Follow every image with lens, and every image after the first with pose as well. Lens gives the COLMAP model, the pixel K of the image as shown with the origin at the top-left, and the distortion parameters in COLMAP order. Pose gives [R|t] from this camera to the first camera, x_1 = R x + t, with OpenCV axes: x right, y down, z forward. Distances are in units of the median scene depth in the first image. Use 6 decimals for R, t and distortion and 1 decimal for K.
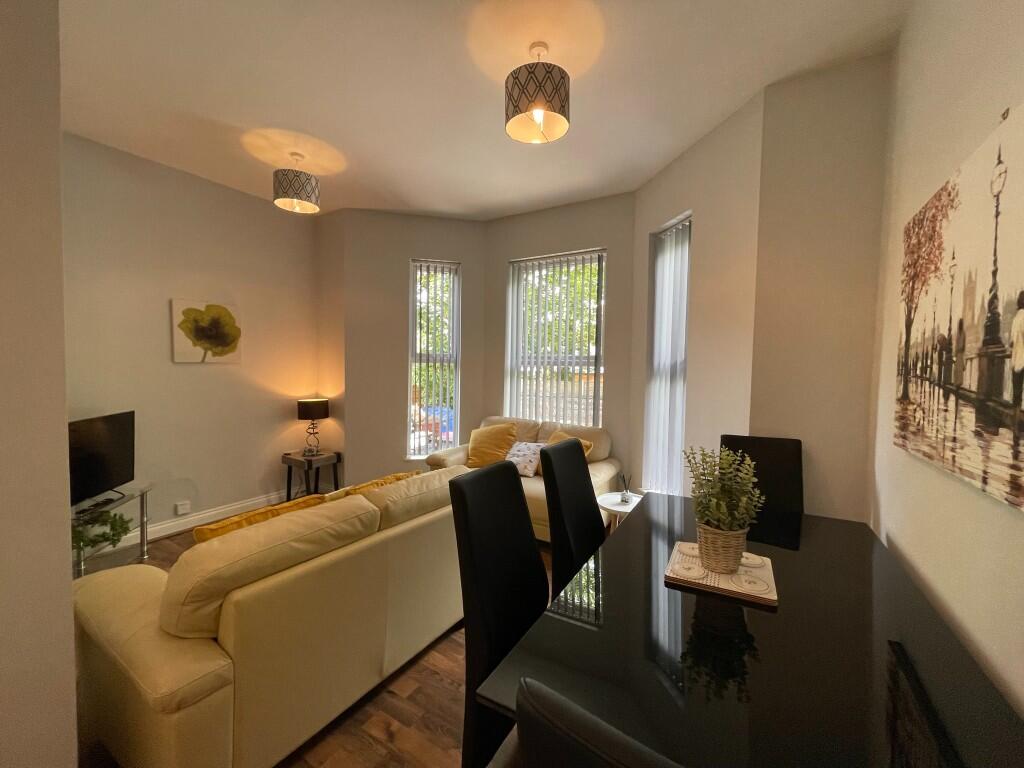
lens RADIAL K [[412.2, 0, 511.9], [0, 412.2, 380.8], [0, 0, 1]] dist [-0.001203, 0.000632]
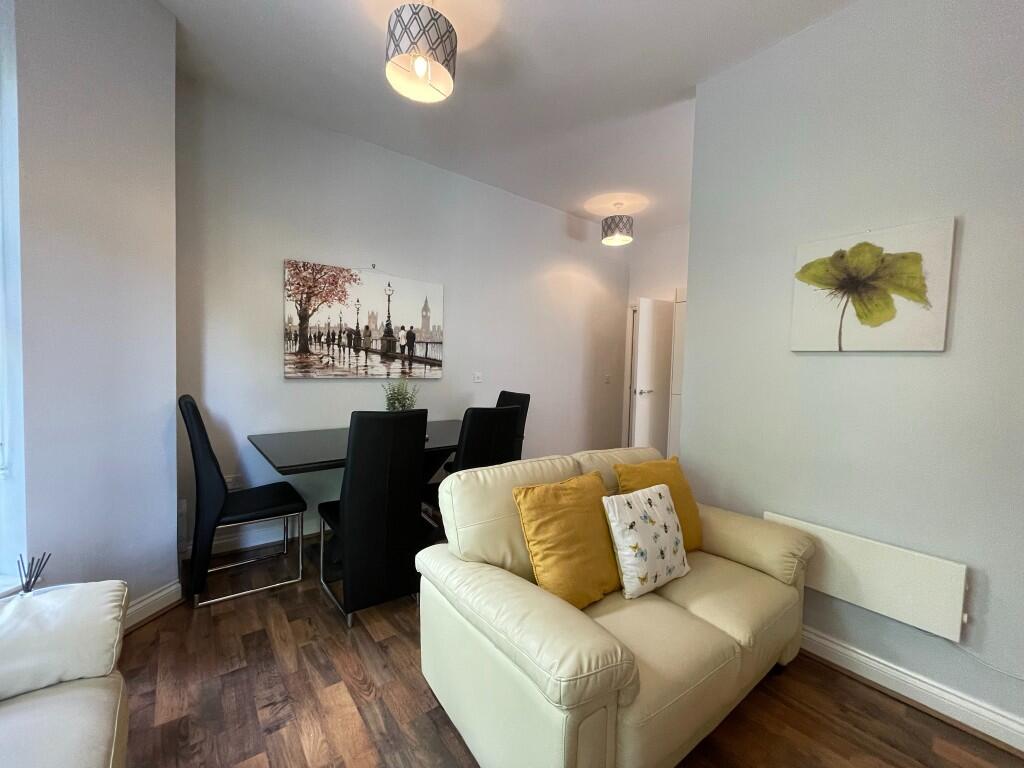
lens RADIAL K [[412.2, 0, 506.6], [0, 412.2, 384.0], [0, 0, 1]] dist [-0.001203, 0.000632]
pose [[-0.936384, -0.063475, 0.345191, -0.285146], [-0.037905, 0.996047, 0.080332, -0.001489], [-0.348925, 0.062137, -0.935088, 1.076536]]
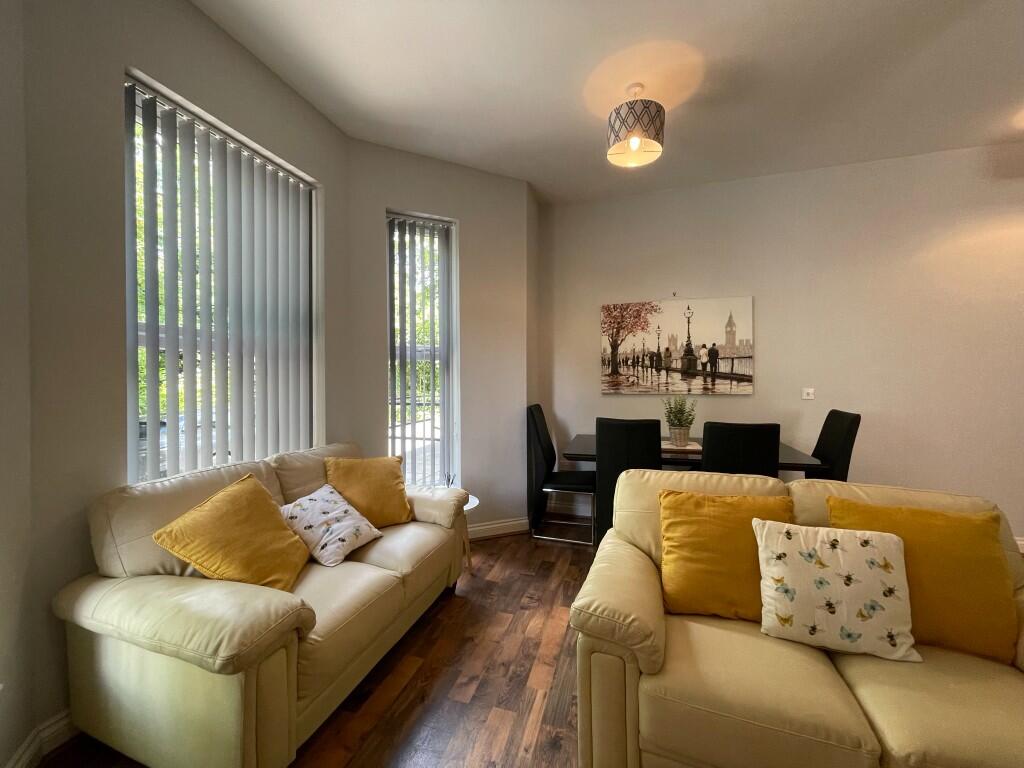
lens RADIAL K [[412.2, 0, 509.0], [0, 412.2, 384.2], [0, 0, 1]] dist [-0.001203, 0.000632]
pose [[-0.243855, -0.031456, 0.969301, -0.587426], [0.030719, 0.998722, 0.040139, -0.007445], [-0.969325, 0.039564, -0.242577, 0.961749]]
